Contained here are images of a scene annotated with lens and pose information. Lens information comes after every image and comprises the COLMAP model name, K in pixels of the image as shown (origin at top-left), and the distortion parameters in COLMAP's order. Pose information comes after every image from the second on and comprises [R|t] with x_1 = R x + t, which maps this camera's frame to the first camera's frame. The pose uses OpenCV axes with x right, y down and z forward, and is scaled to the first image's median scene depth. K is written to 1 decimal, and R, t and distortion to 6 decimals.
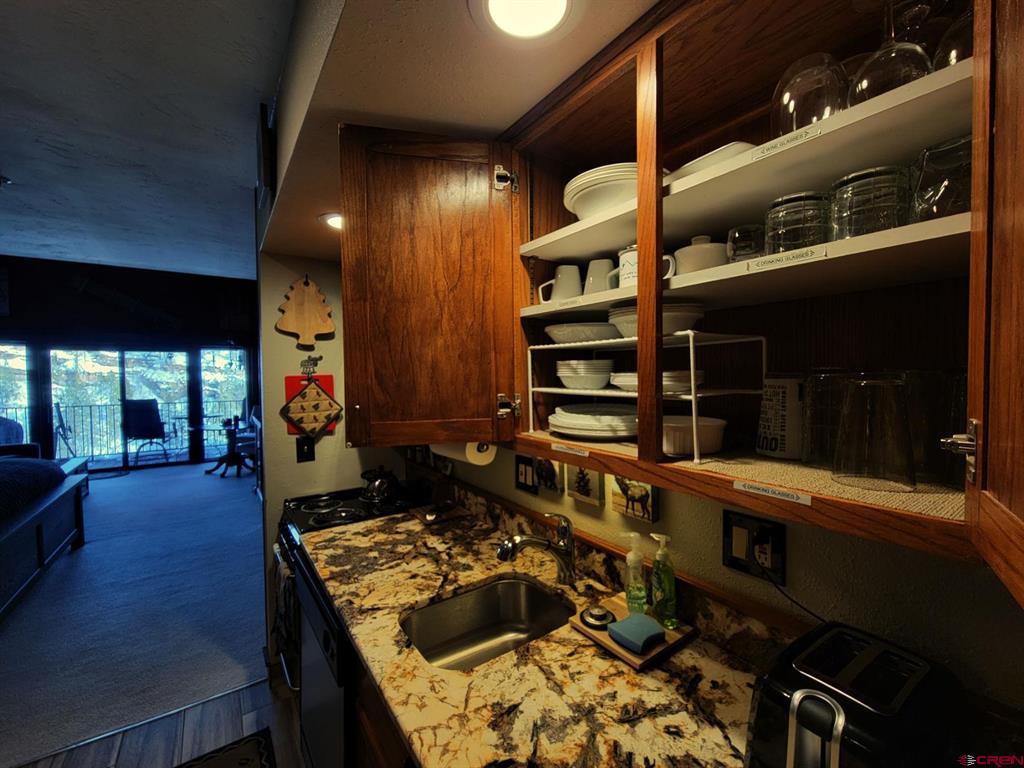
lens RADIAL K [[416.9, 0, 516.7], [0, 416.9, 384.8], [0, 0, 1]] dist [-0.000100, -0.001297]
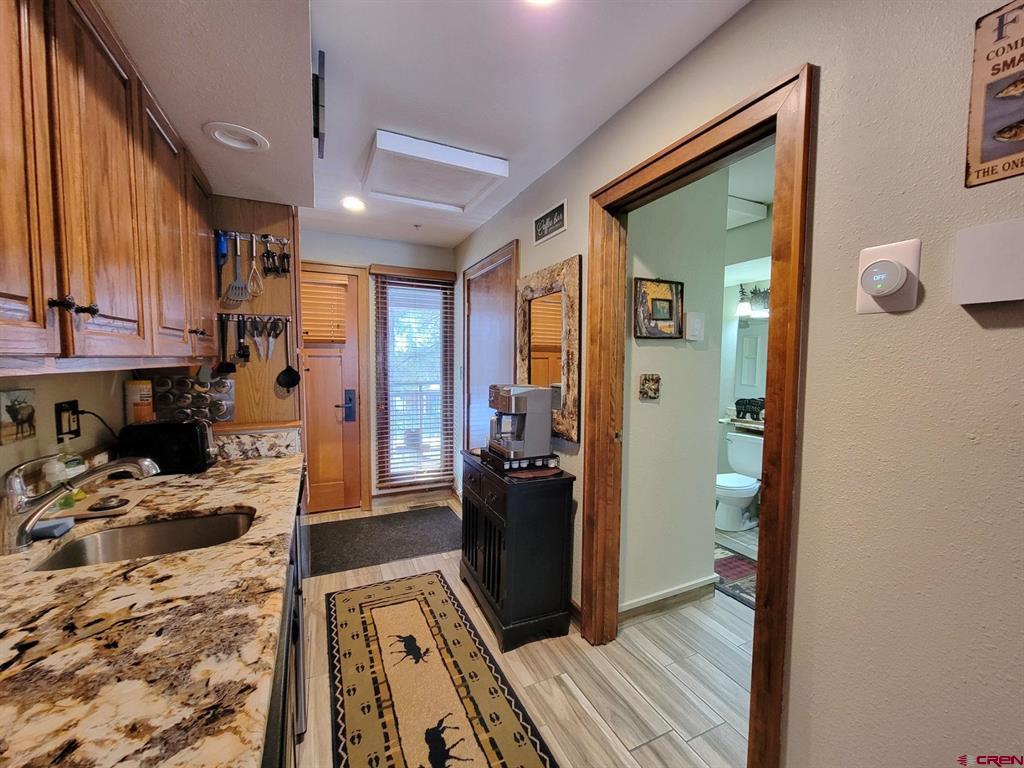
lens RADIAL K [[416.9, 0, 515.0], [0, 416.9, 388.0], [0, 0, 1]] dist [-0.000100, -0.001297]
pose [[-0.982597, -0.013556, 0.185254, -0.788122], [0.003351, 0.995878, 0.090646, 0.079875], [-0.185719, 0.089689, -0.978501, 1.296200]]
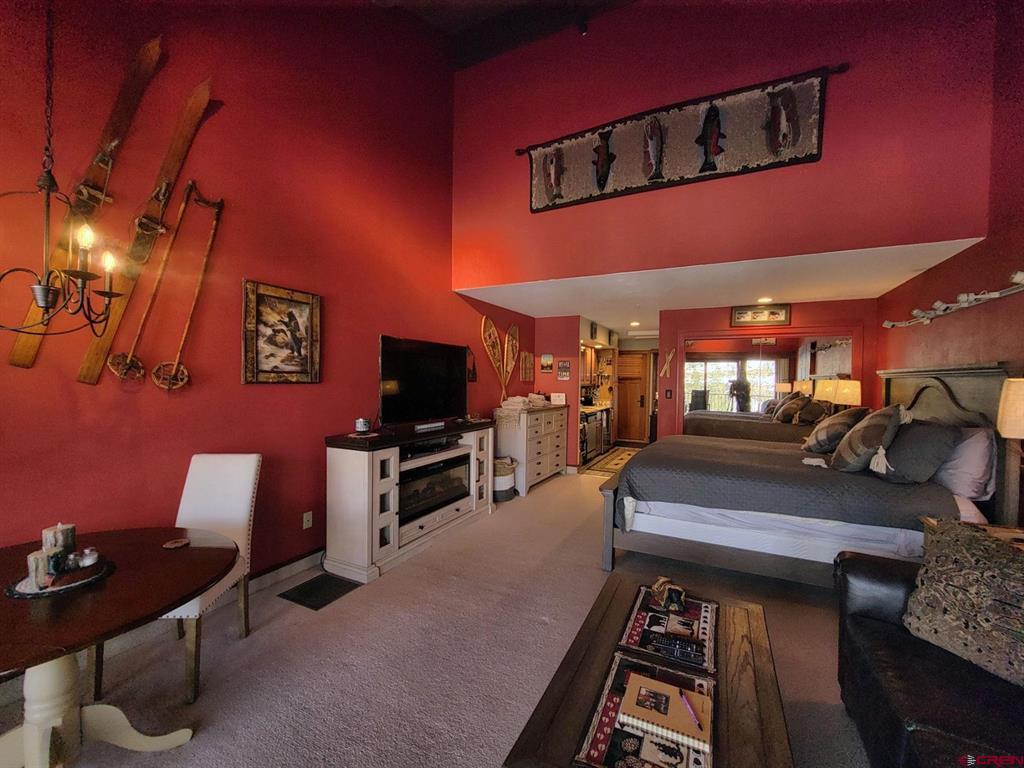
lens RADIAL K [[416.9, 0, 515.1], [0, 416.9, 387.9], [0, 0, 1]] dist [-0.000100, -0.001297]
pose [[-0.459010, -0.016824, 0.888272, -4.384259], [0.013581, 0.999571, 0.025950, -0.013876], [-0.888327, 0.023975, -0.458585, 3.956822]]
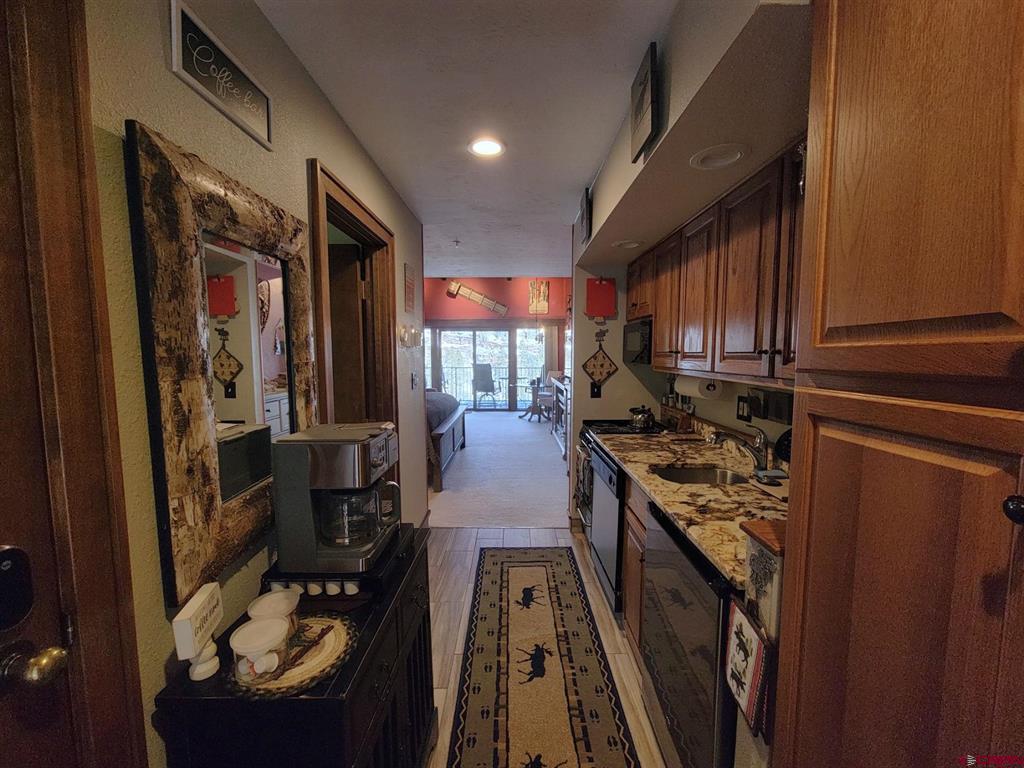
lens RADIAL K [[416.9, 0, 519.9], [0, 416.9, 388.5], [0, 0, 1]] dist [-0.000100, -0.001297]
pose [[0.819887, 0.058007, -0.569579, 0.206088], [-0.020508, 0.997191, 0.072034, 0.060501], [0.572158, -0.047379, 0.818774, -0.605918]]
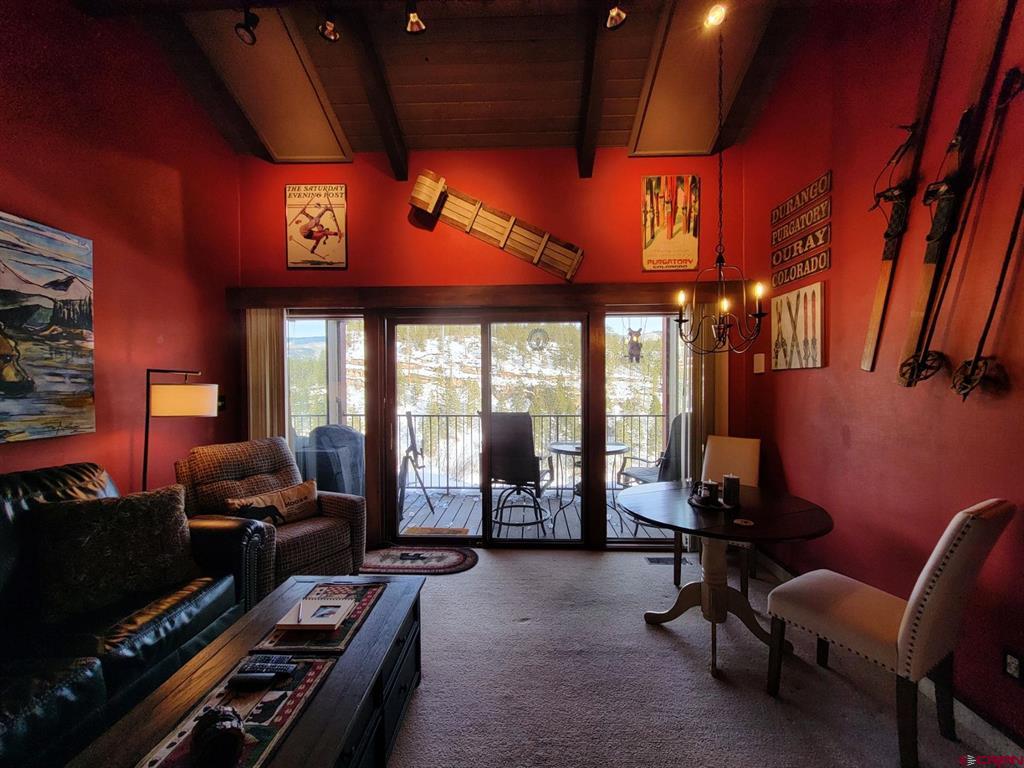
lens RADIAL K [[416.9, 0, 516.4], [0, 416.9, 386.6], [0, 0, 1]] dist [-0.000100, -0.001297]
pose [[0.790861, 0.011945, -0.611879, -2.697437], [-0.017659, 0.999839, -0.003305, 0.016241], [0.611741, 0.013419, 0.790944, 2.764793]]
